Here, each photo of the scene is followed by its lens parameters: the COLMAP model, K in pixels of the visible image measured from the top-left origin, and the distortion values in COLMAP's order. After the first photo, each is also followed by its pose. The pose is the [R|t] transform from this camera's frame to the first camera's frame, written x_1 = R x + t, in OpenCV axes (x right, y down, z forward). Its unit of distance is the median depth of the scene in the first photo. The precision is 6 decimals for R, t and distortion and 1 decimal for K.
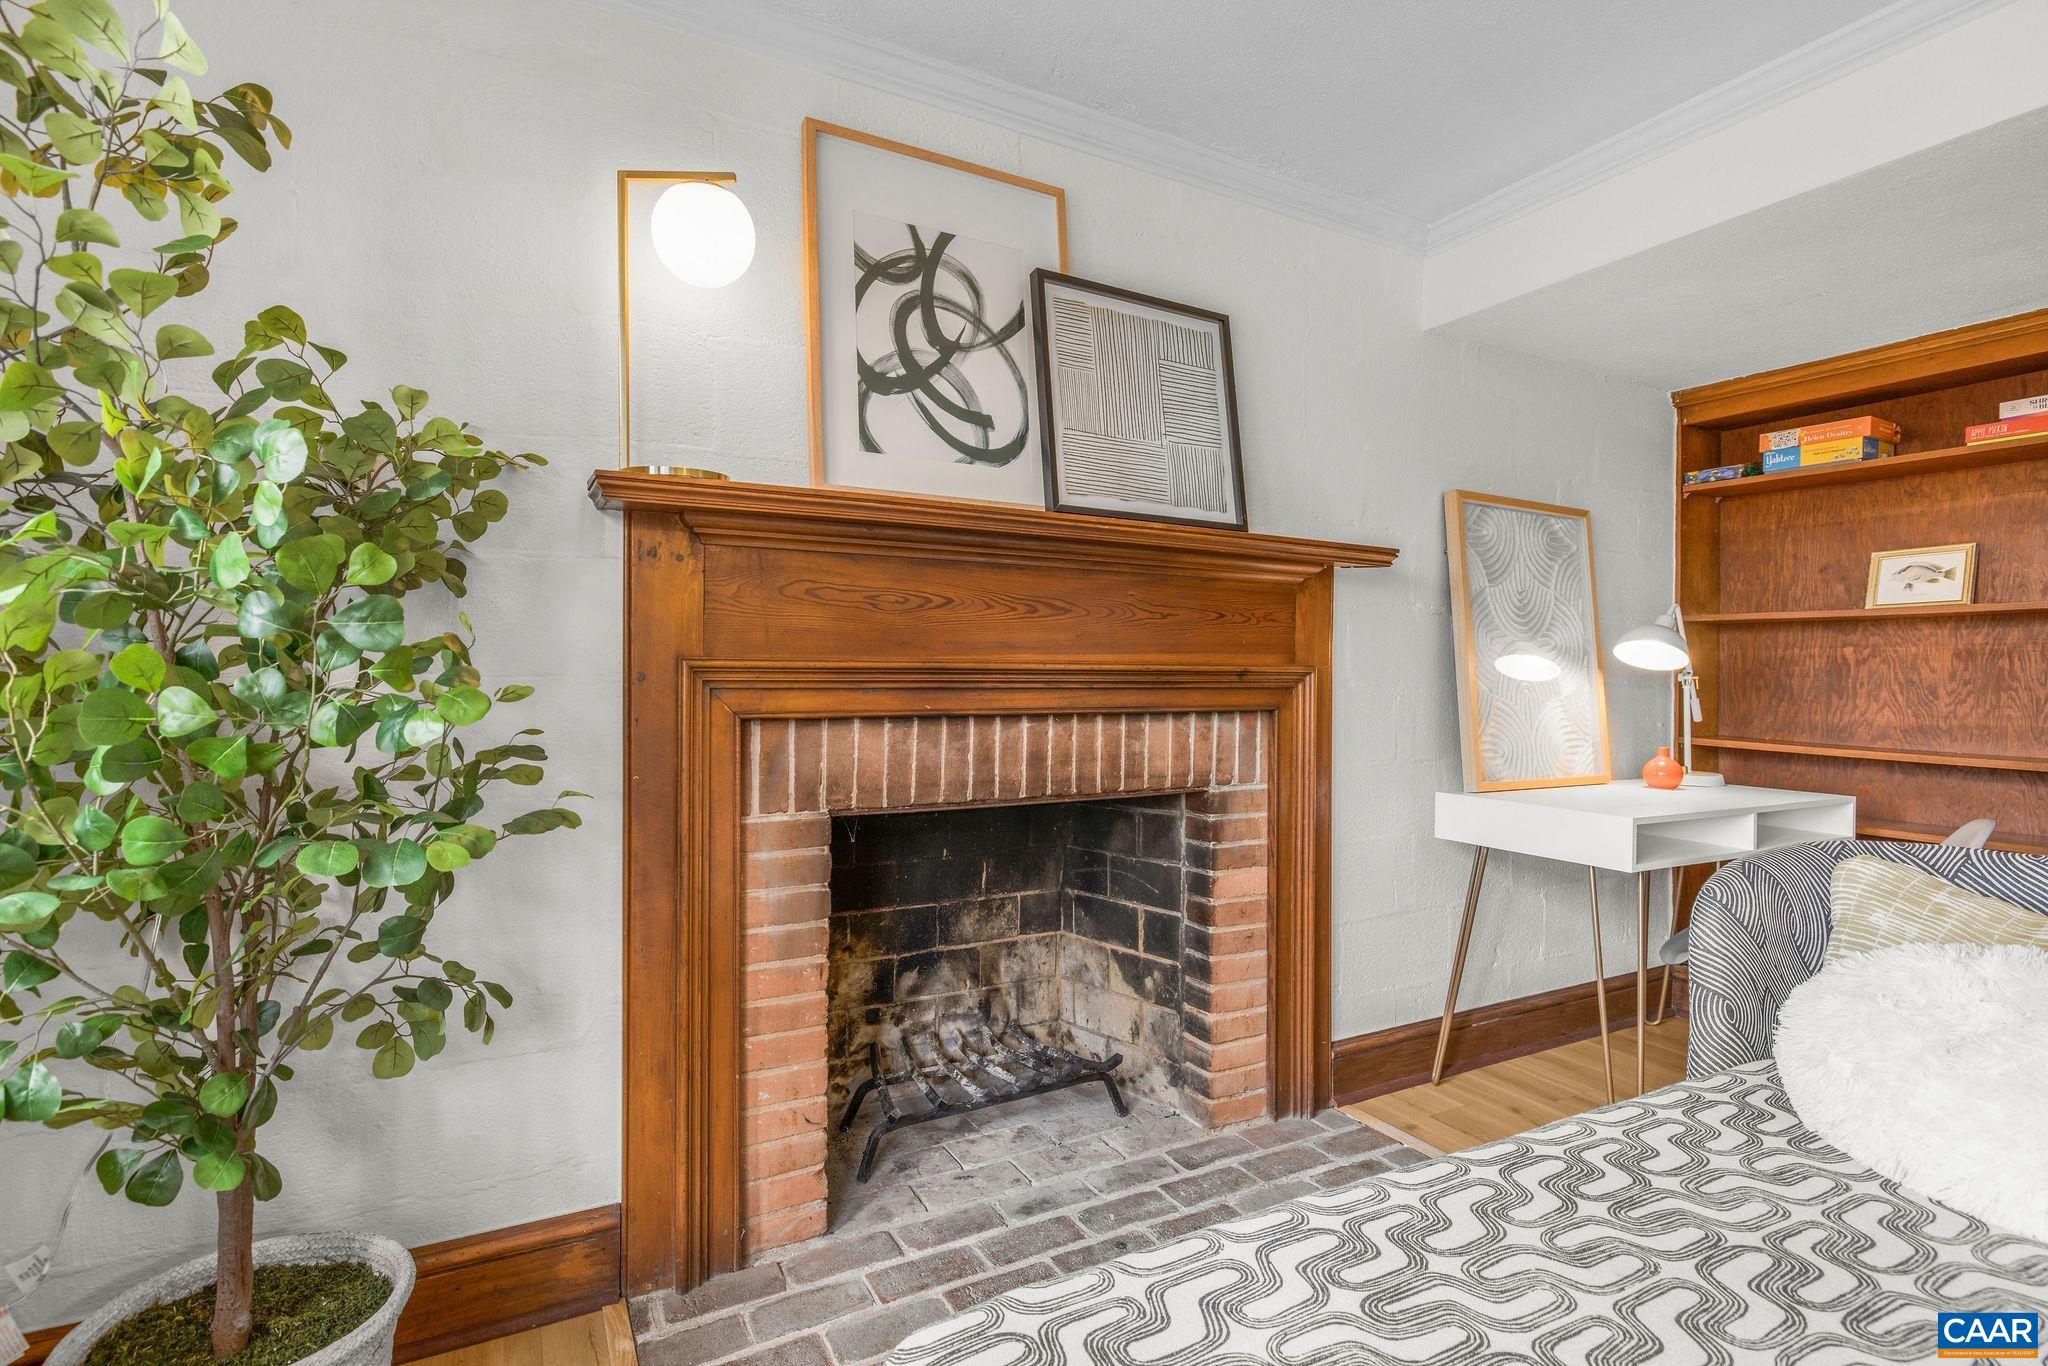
lens RADIAL K [[1016.4, 0, 1030.6], [0, 1016.4, 671.1], [0, 0, 1]] dist [0.002087, 0.000081]
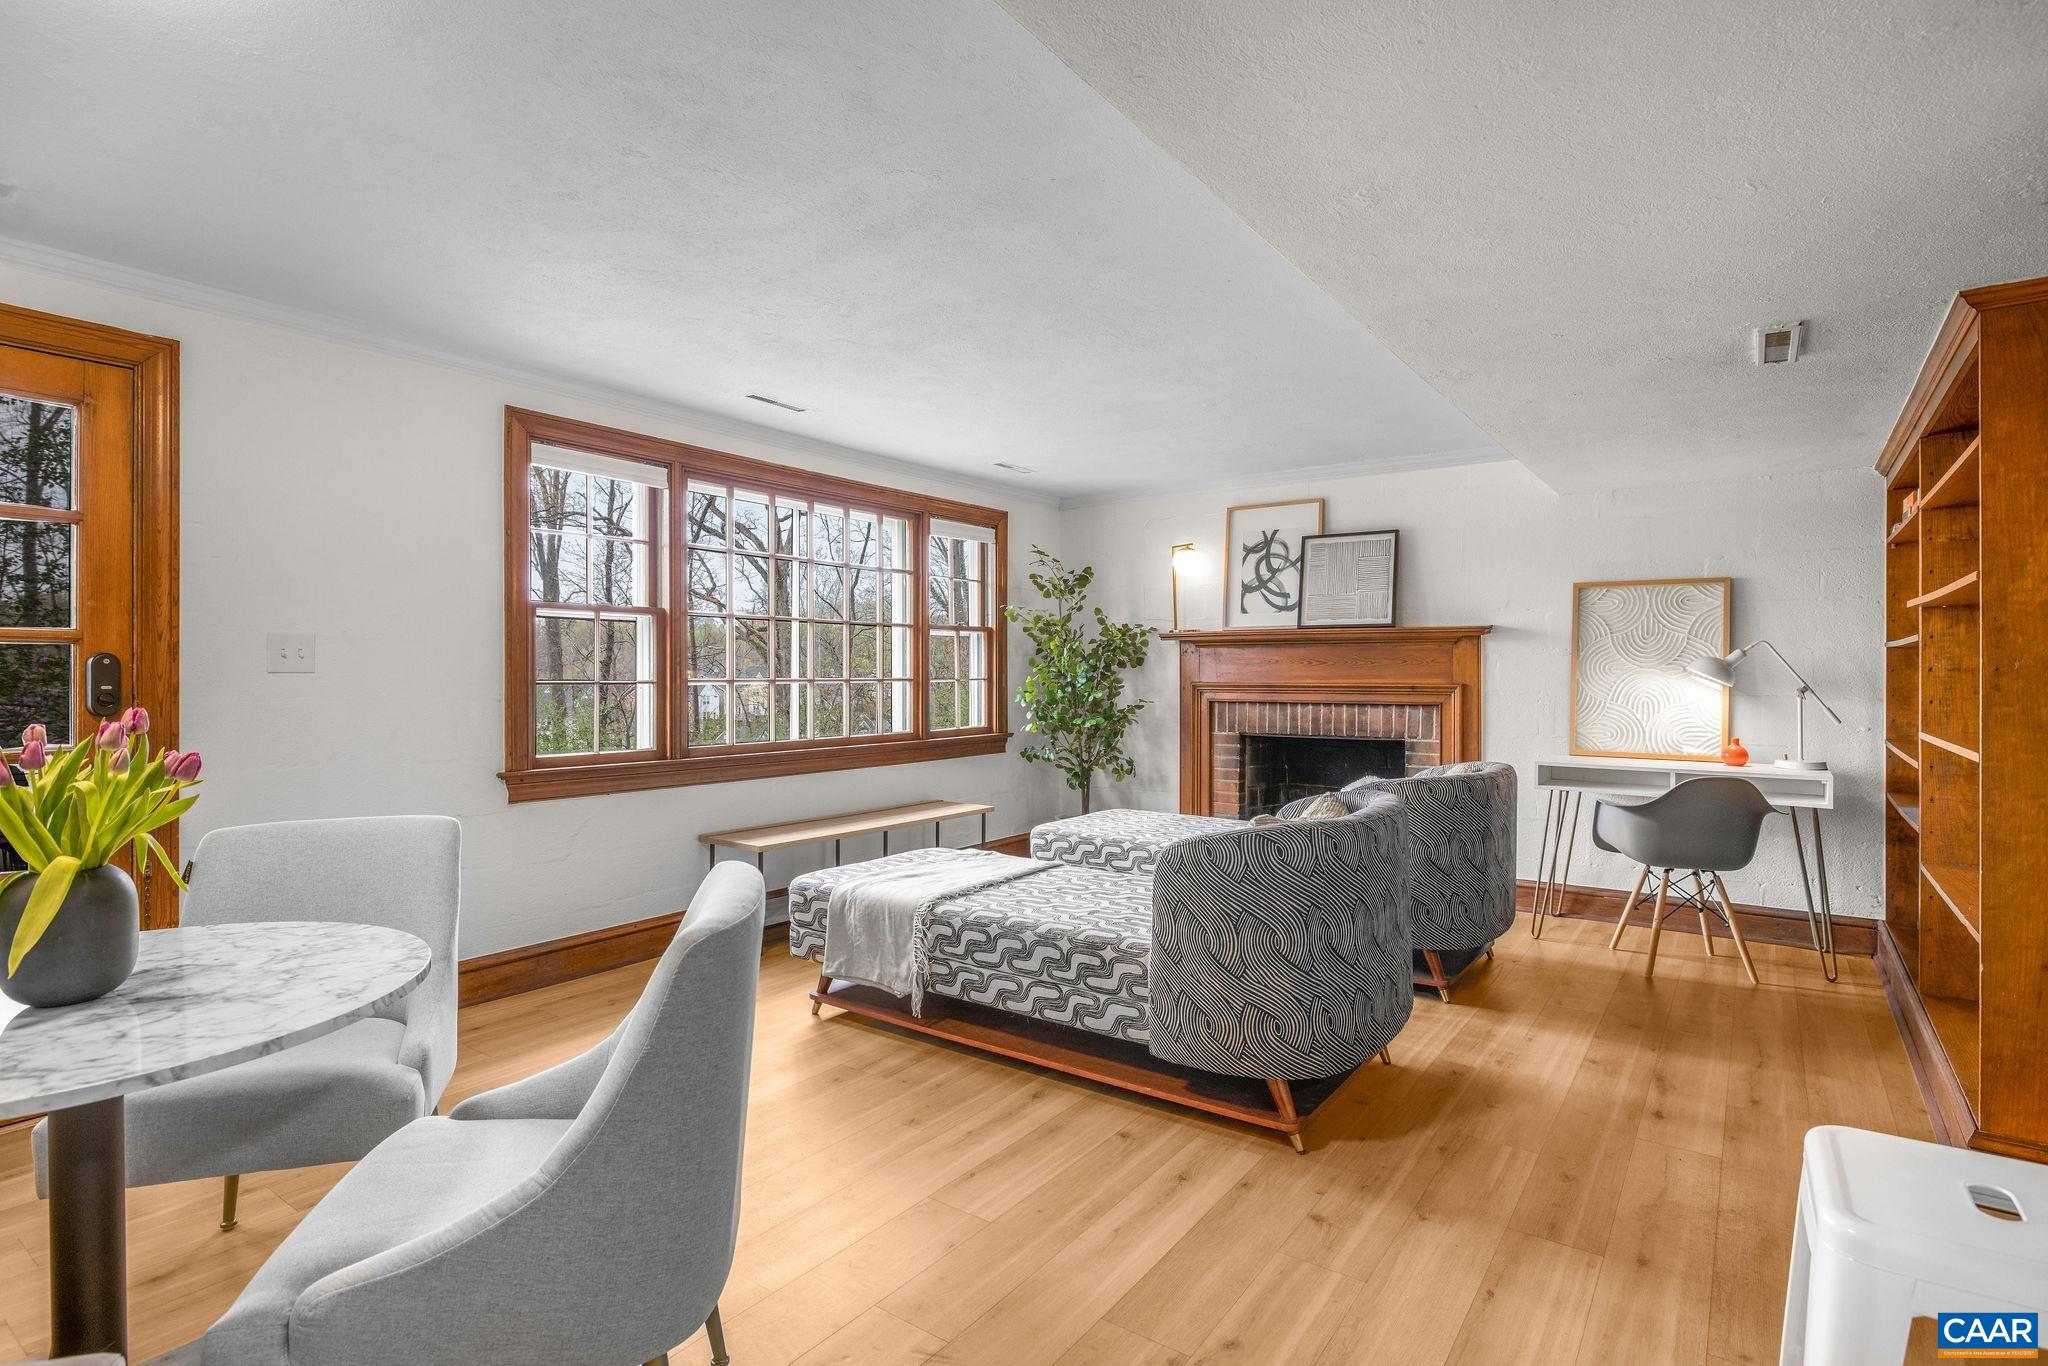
lens RADIAL K [[1047.1, 0, 1020.9], [0, 1047.1, 679.9], [0, 0, 1]] dist [-0.001898, -0.000164]
pose [[0.419788, 0.000943, -0.907622, 2.225505], [0.004458, 0.999985, 0.003101, -0.030007], [0.907611, -0.005348, 0.419777, -0.842242]]
